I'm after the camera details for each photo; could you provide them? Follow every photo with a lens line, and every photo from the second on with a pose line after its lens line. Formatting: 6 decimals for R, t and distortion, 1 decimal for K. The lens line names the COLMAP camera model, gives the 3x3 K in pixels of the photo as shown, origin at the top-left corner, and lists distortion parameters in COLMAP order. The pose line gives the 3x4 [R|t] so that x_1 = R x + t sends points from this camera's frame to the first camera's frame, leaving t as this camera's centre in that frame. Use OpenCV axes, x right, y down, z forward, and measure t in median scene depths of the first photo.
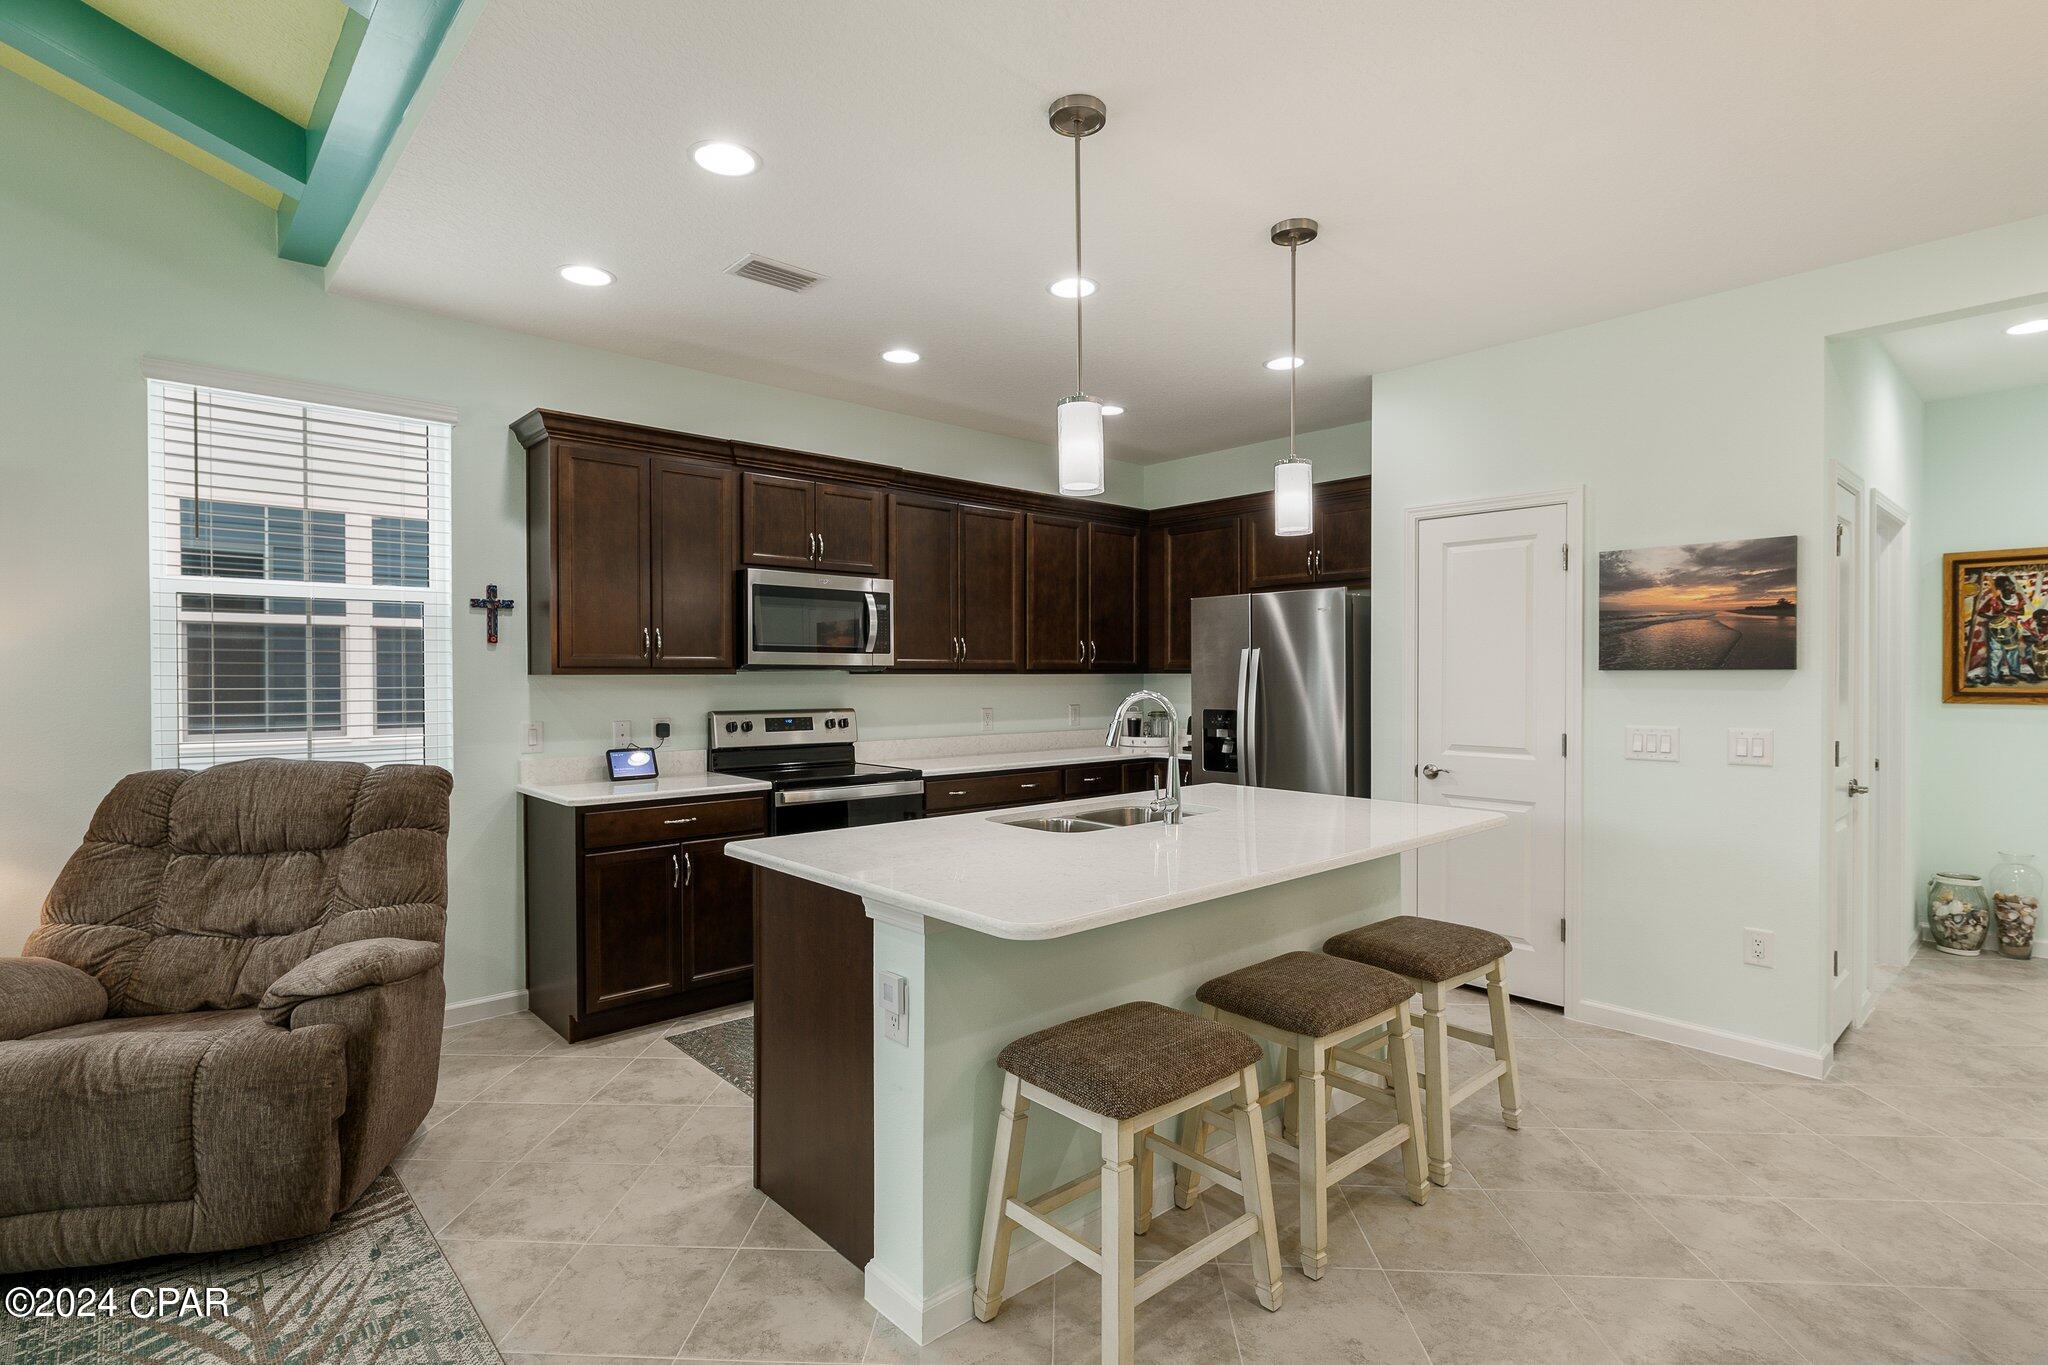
lens RADIAL K [[988.7, 0, 1024.0], [0, 988.7, 682.5], [0, 0, 1]] dist [0.002067, 0.000054]
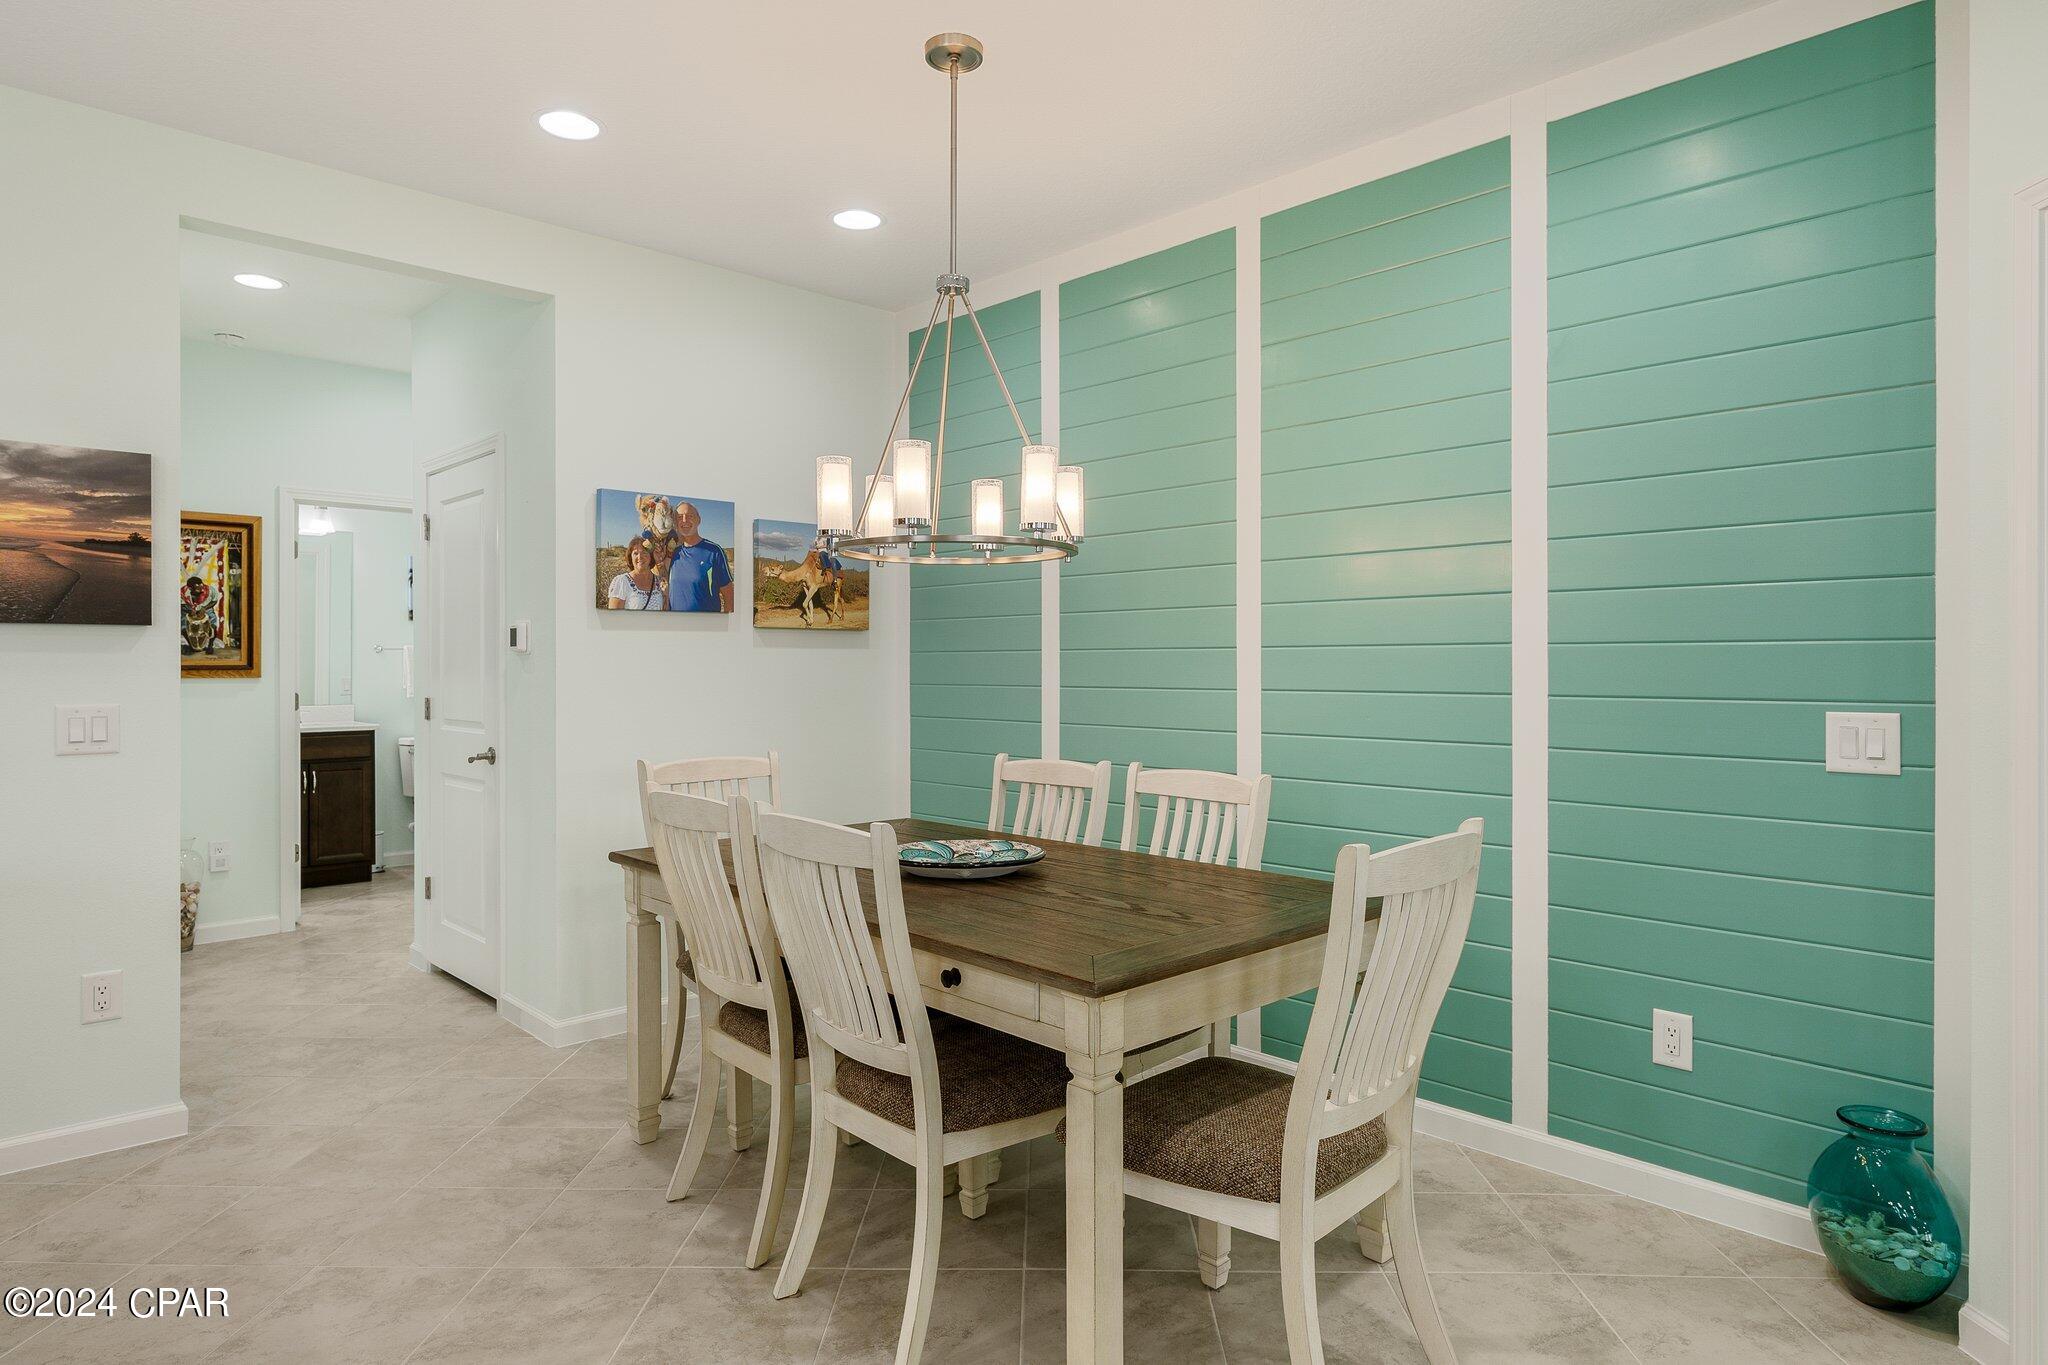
lens RADIAL K [[1172.8, 0, 1026.0], [0, 1172.8, 673.8], [0, 0, 1]] dist [-0.001237, -0.001356]
pose [[-0.031509, -0.007413, 0.999476, -0.148108], [0.009328, 0.999927, 0.007710, 0.021581], [-0.999460, 0.009566, -0.031438, 0.303372]]
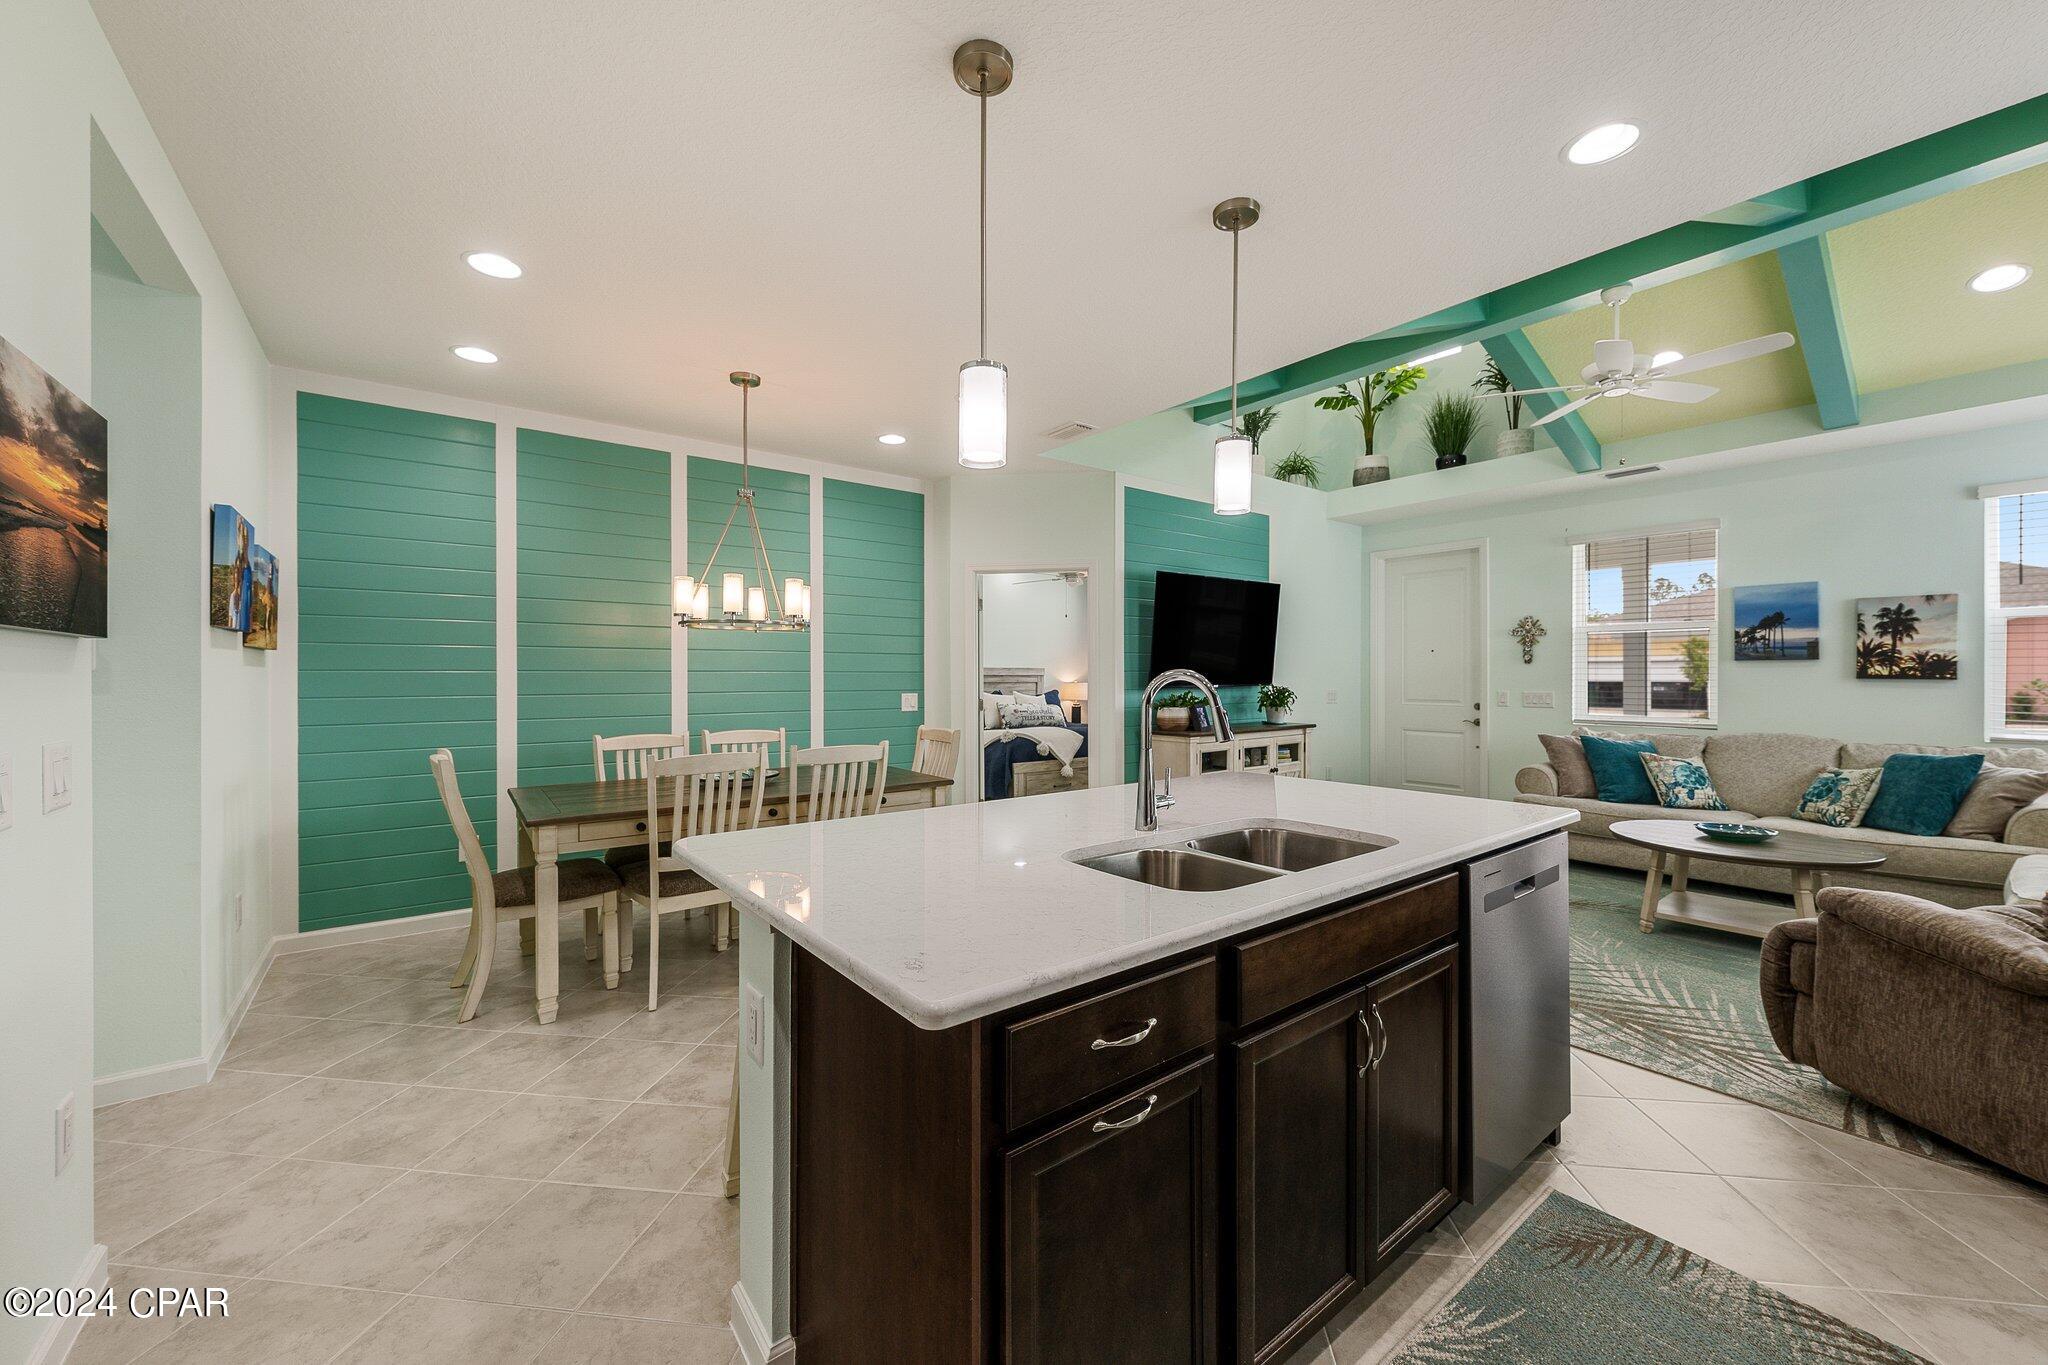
lens RADIAL K [[773.6, 0, 1030.0], [0, 773.6, 677.0], [0, 0, 1]] dist [-0.002123, 0.000066]
pose [[-0.997103, -0.000644, 0.076060, 0.154364], [0.000133, 0.999948, 0.010214, 0.007238], [-0.076063, 0.010195, -0.997051, 1.277492]]
